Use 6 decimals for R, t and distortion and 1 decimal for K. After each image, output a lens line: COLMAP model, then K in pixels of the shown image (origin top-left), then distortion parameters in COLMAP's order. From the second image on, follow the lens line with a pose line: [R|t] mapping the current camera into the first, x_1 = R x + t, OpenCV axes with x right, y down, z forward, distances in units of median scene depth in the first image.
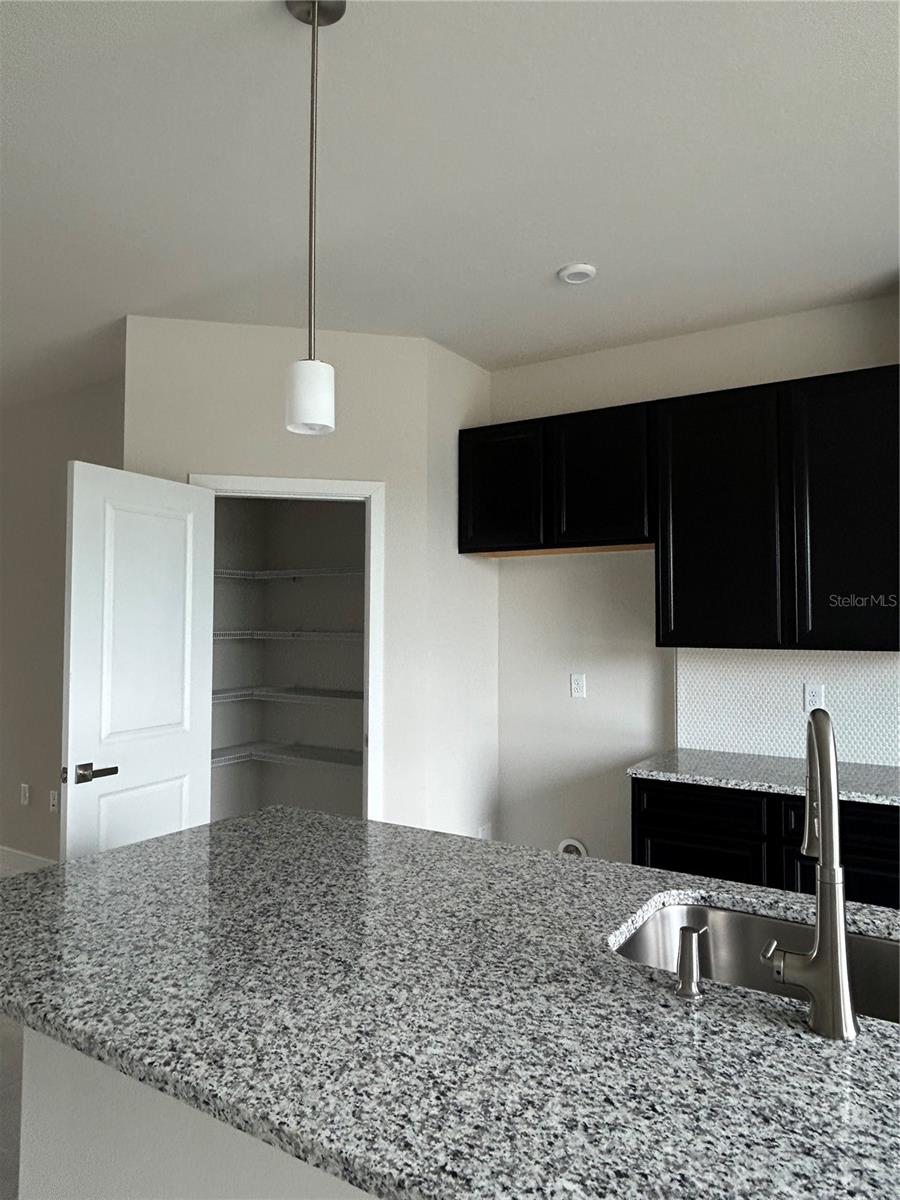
lens RADIAL K [[783.2, 0, 450.0], [0, 783.2, 600.0], [0, 0, 1]] dist [-0.001175, -0.000465]
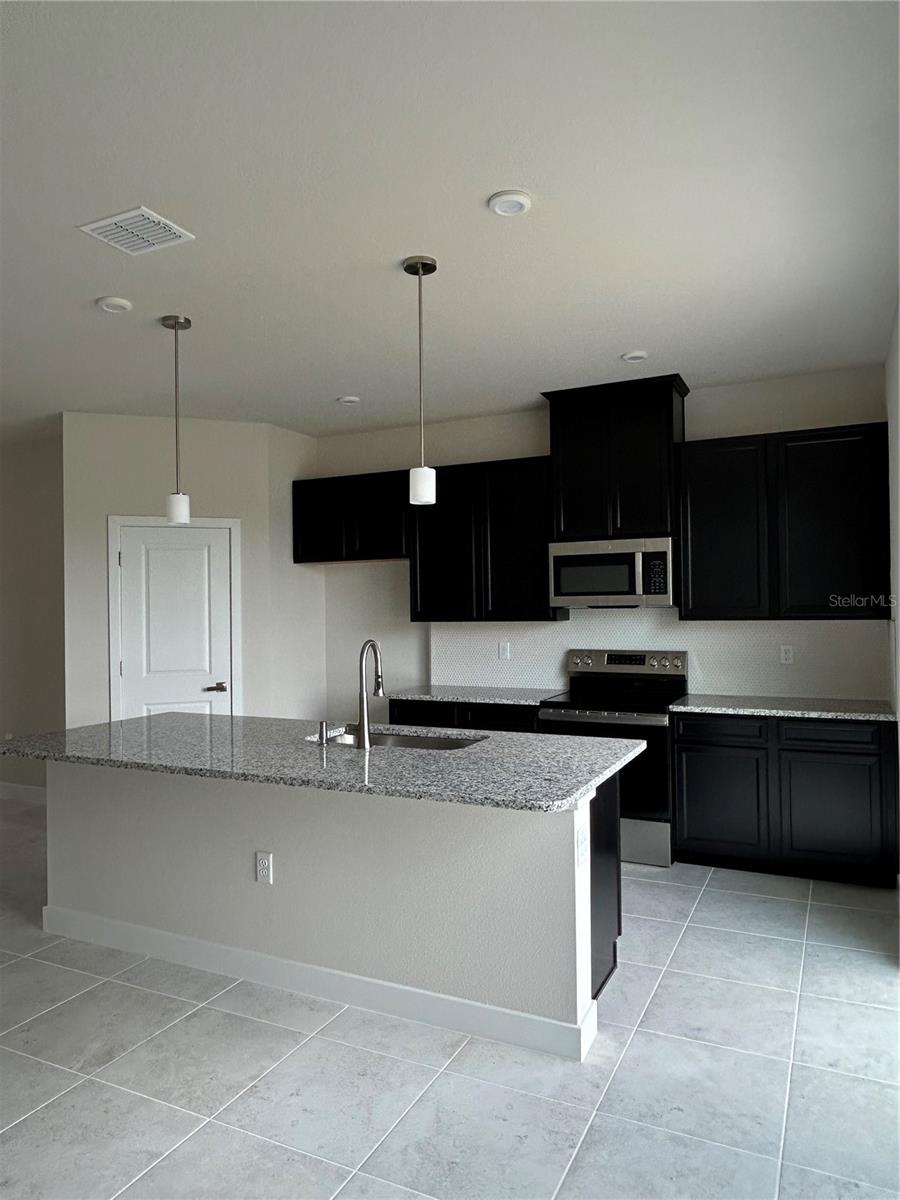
lens RADIAL K [[791.7, 0, 461.4], [0, 791.7, 605.9], [0, 0, 1]] dist [-0.000170, -0.000247]
pose [[0.992353, -0.016325, 0.122344, 0.157291], [0.012533, 0.999419, 0.031701, -0.023213], [-0.122791, -0.029925, 0.991981, -0.617361]]
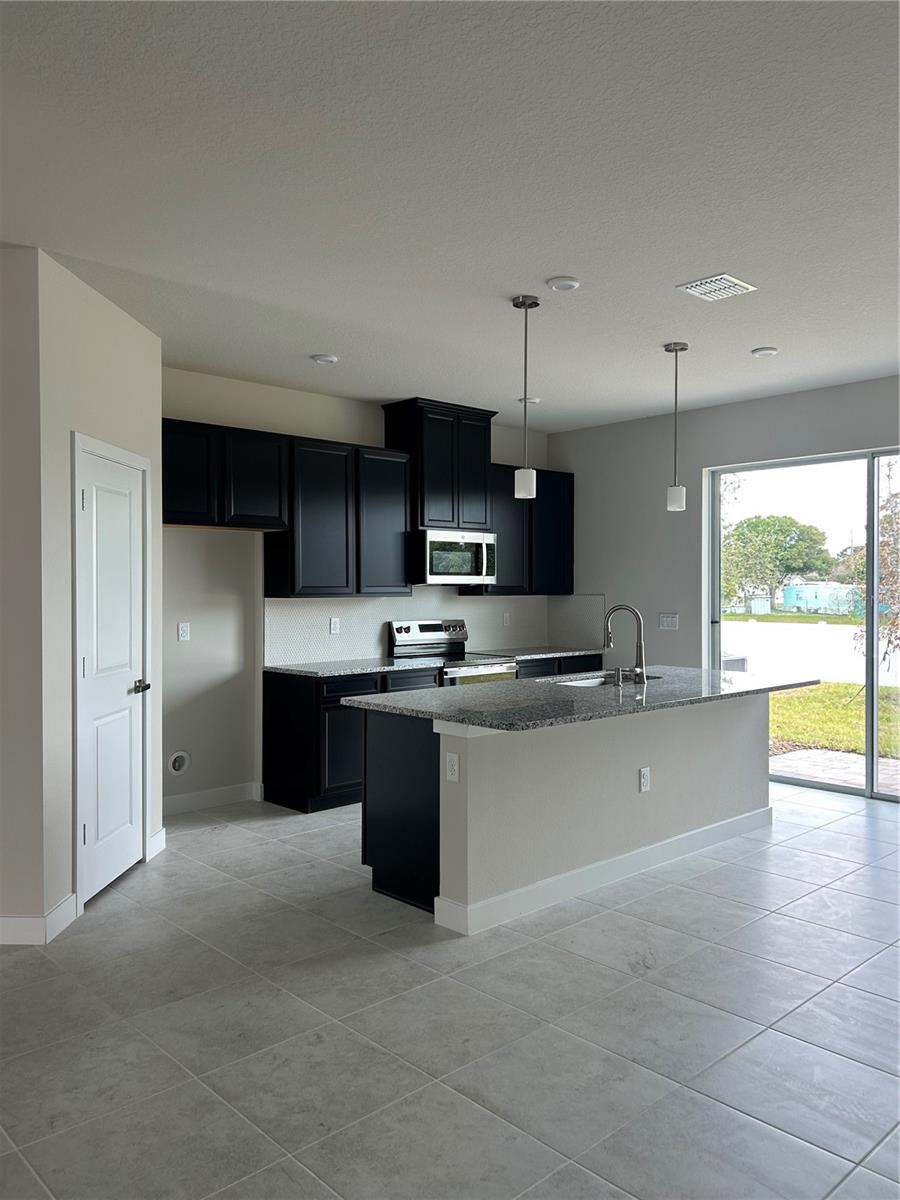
lens RADIAL K [[894.0, 0, 450.0], [0, 894.0, 600.0], [0, 0, 1]] dist [0.000153, -0.000110]
pose [[0.251033, -0.015004, 0.967862, -1.305072], [-0.033333, 0.999153, 0.024134, 0.011913], [-0.967404, -0.038320, 0.250320, 0.255132]]
